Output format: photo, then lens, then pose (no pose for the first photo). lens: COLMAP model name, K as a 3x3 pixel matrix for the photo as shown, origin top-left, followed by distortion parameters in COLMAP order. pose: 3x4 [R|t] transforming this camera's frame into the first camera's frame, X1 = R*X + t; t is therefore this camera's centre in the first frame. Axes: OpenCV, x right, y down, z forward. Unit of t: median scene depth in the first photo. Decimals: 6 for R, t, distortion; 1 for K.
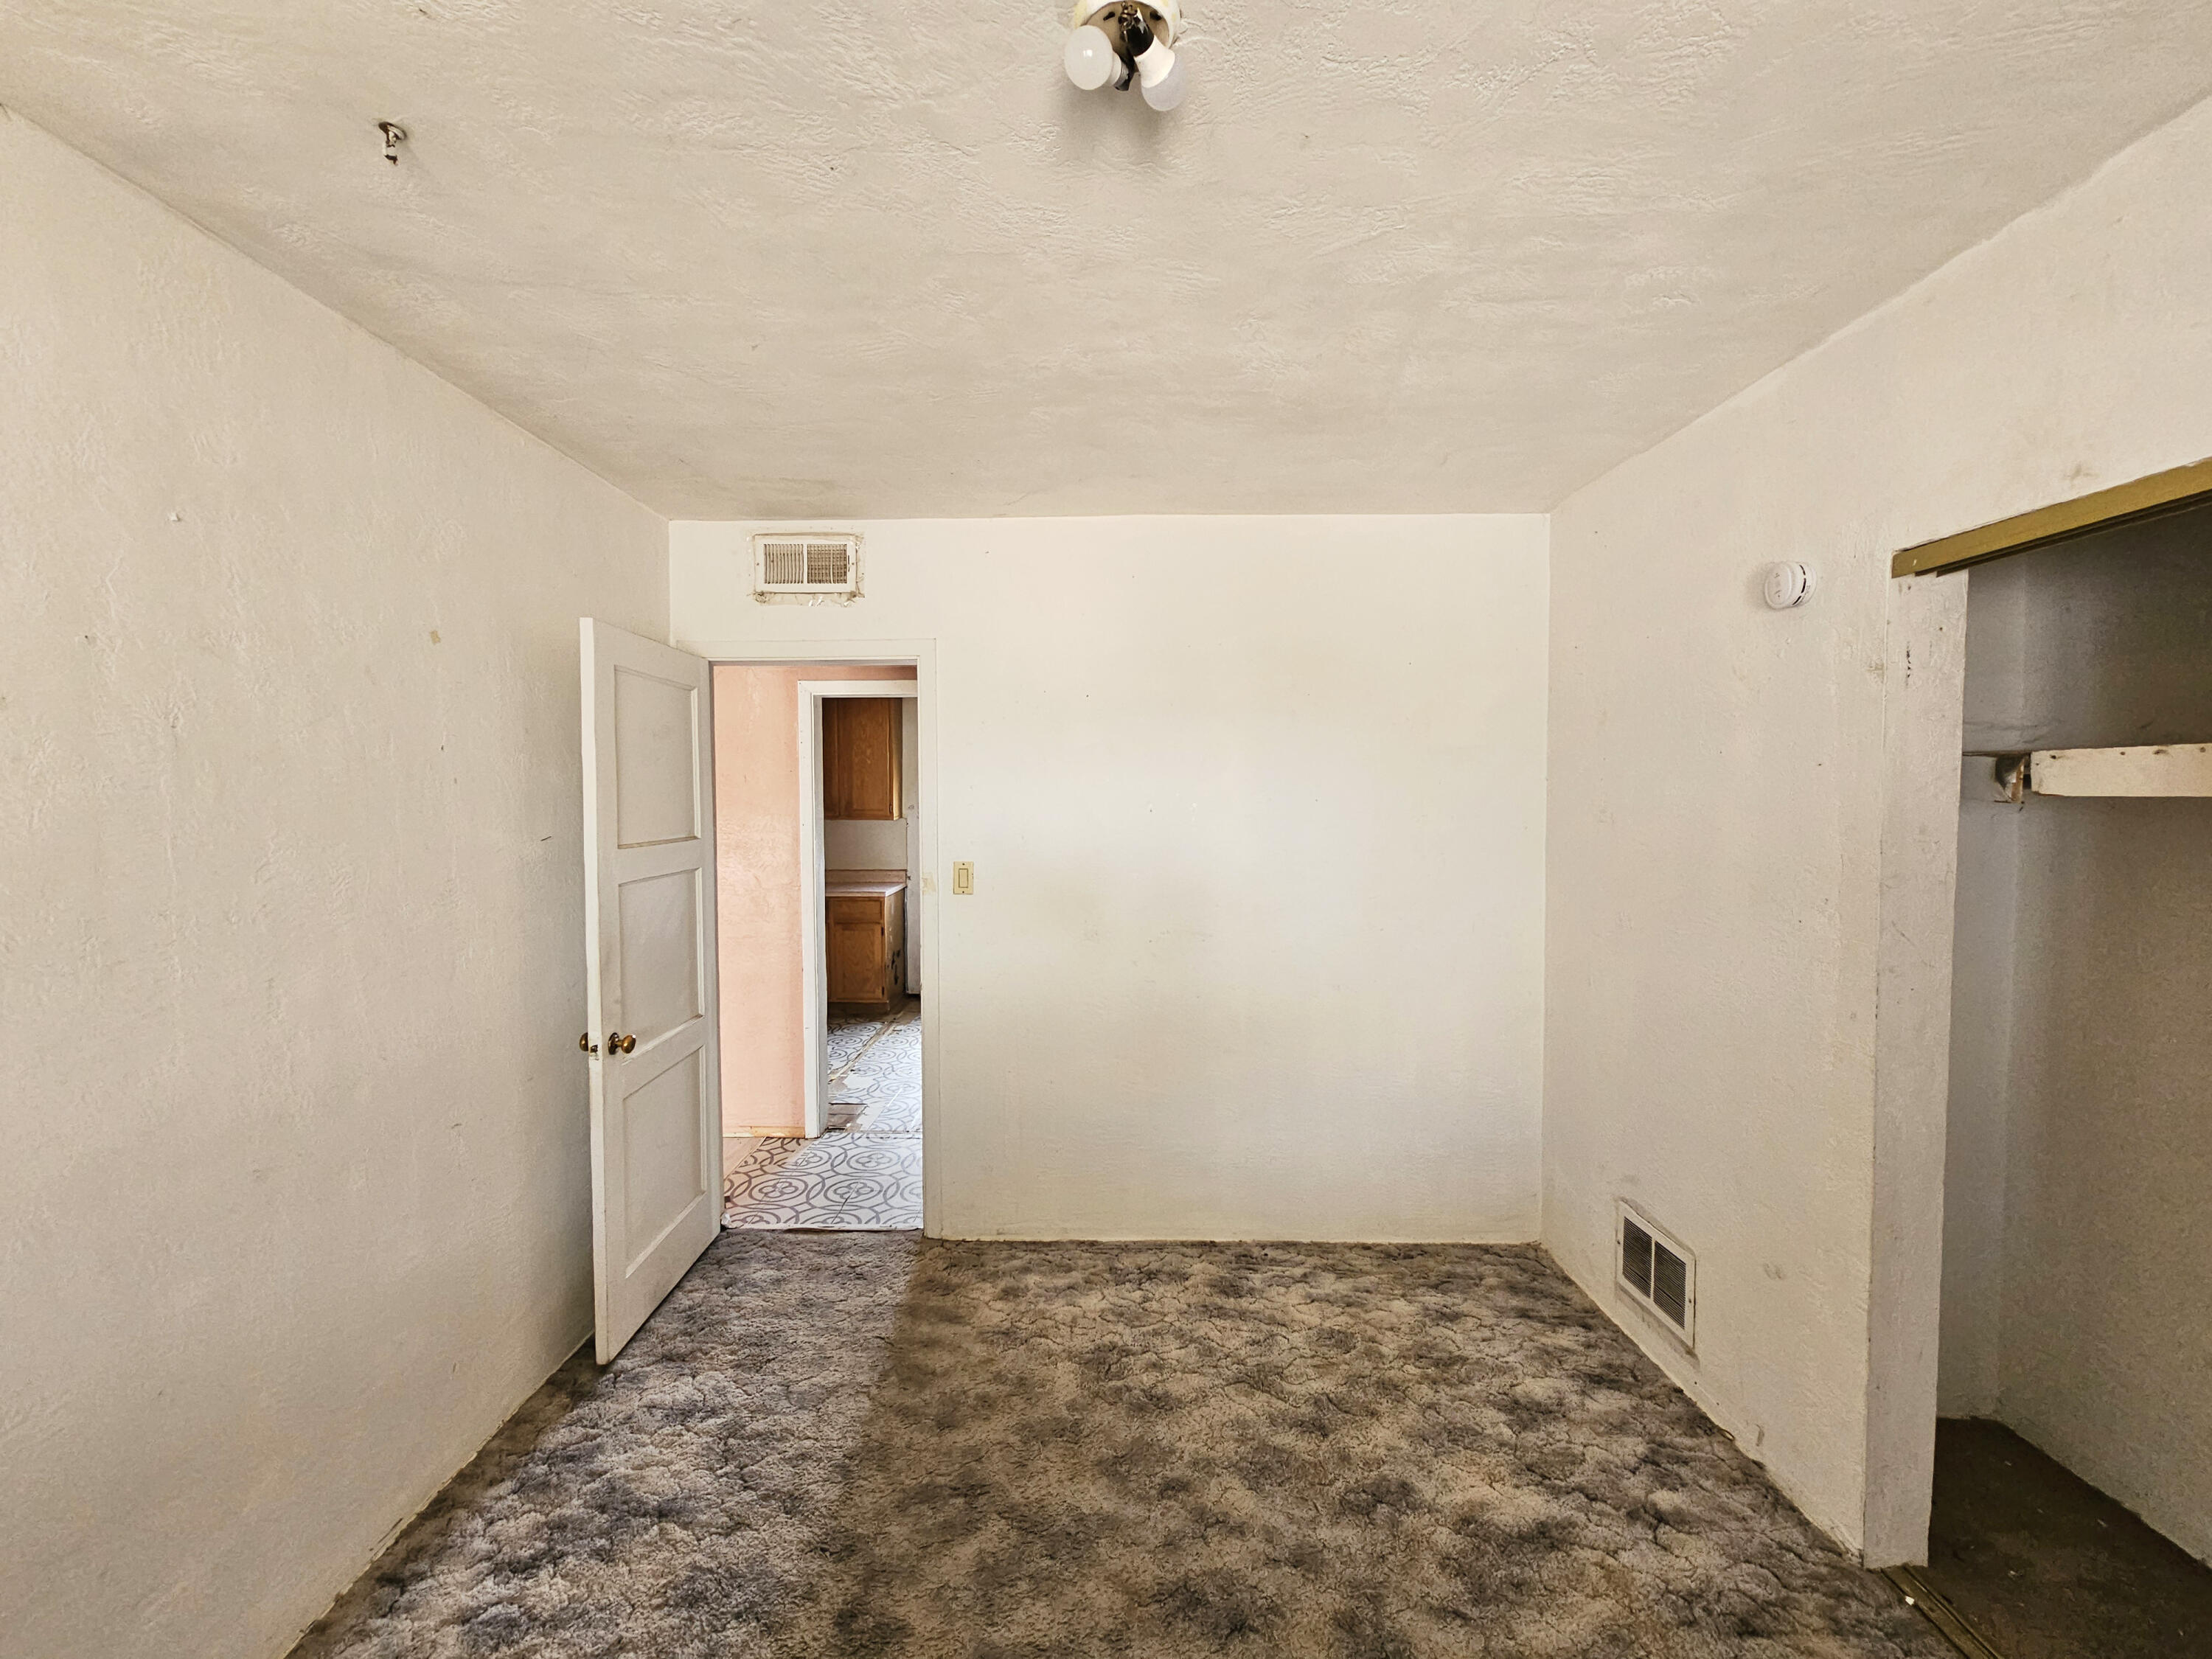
lens RADIAL K [[913.9, 0, 1097.8], [0, 913.9, 843.6], [0, 0, 1]] dist [-0.005617, 0.002259]
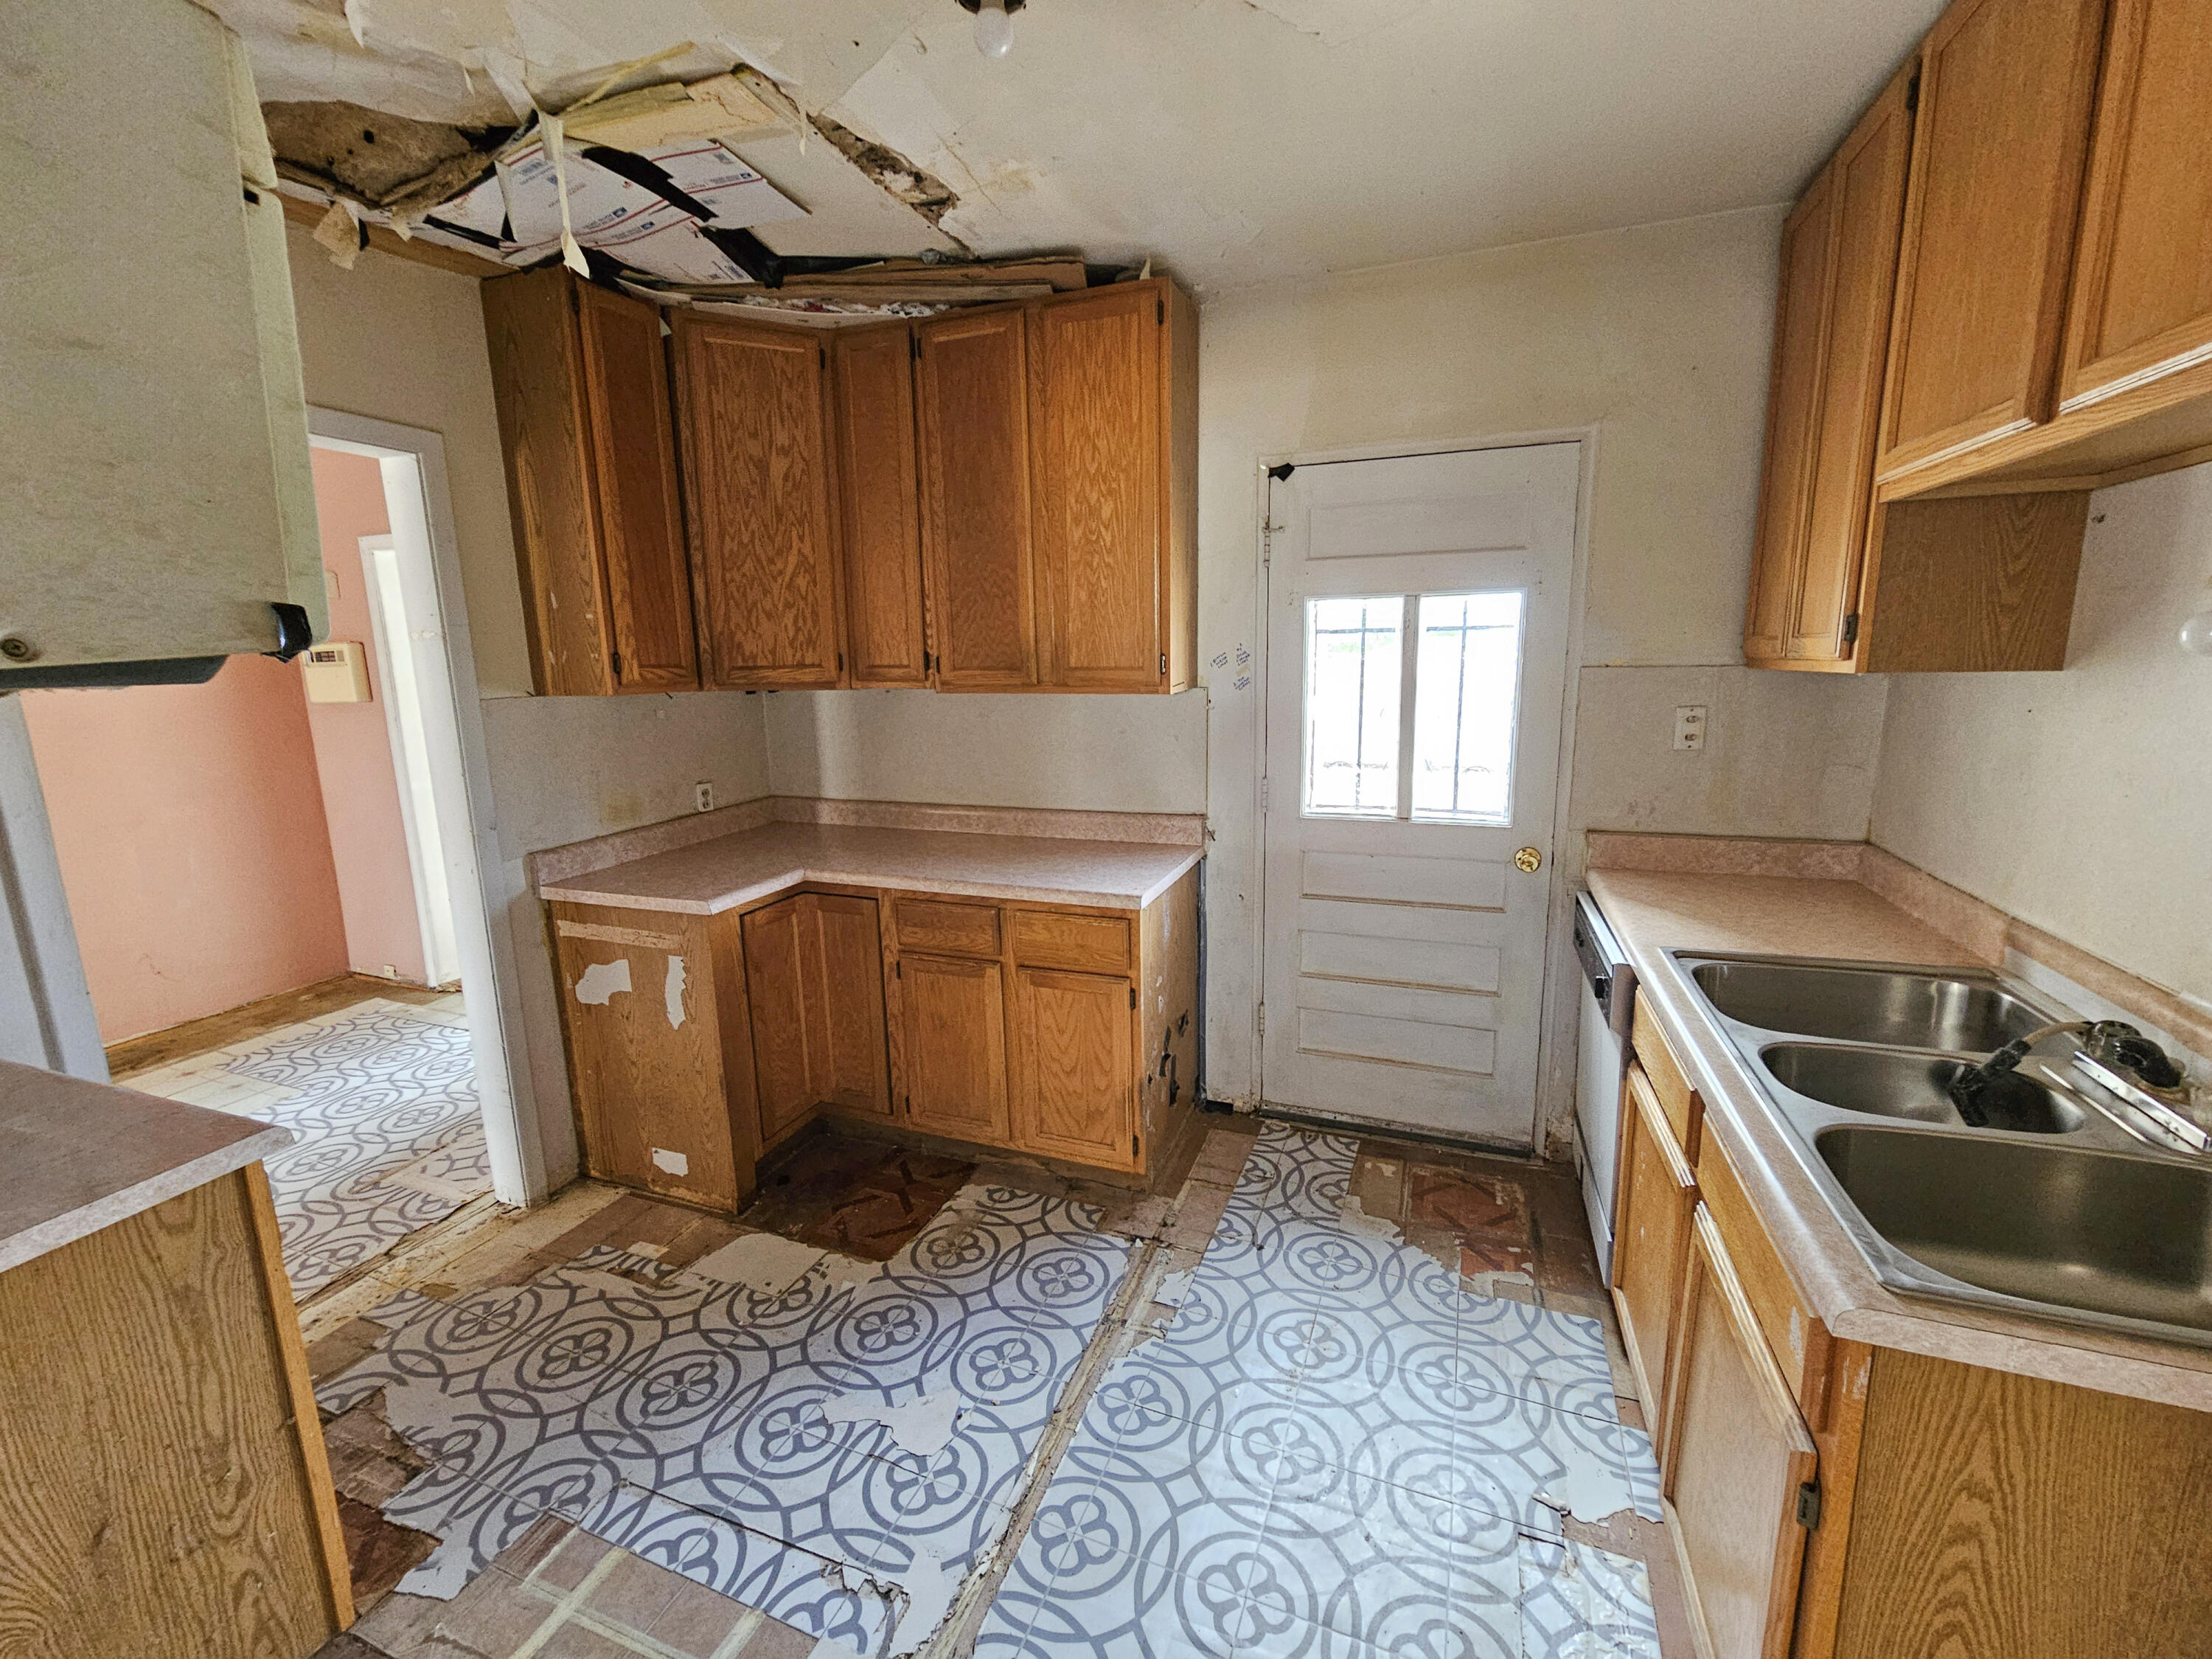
lens RADIAL K [[913.9, 0, 1105.8], [0, 913.9, 827.0], [0, 0, 1]] dist [-0.005617, 0.002259]
pose [[0.940538, 0.040204, -0.337302, -0.121509], [0.002128, 0.992254, 0.124204, -0.018595], [0.339683, -0.117536, 0.933167, 0.646319]]
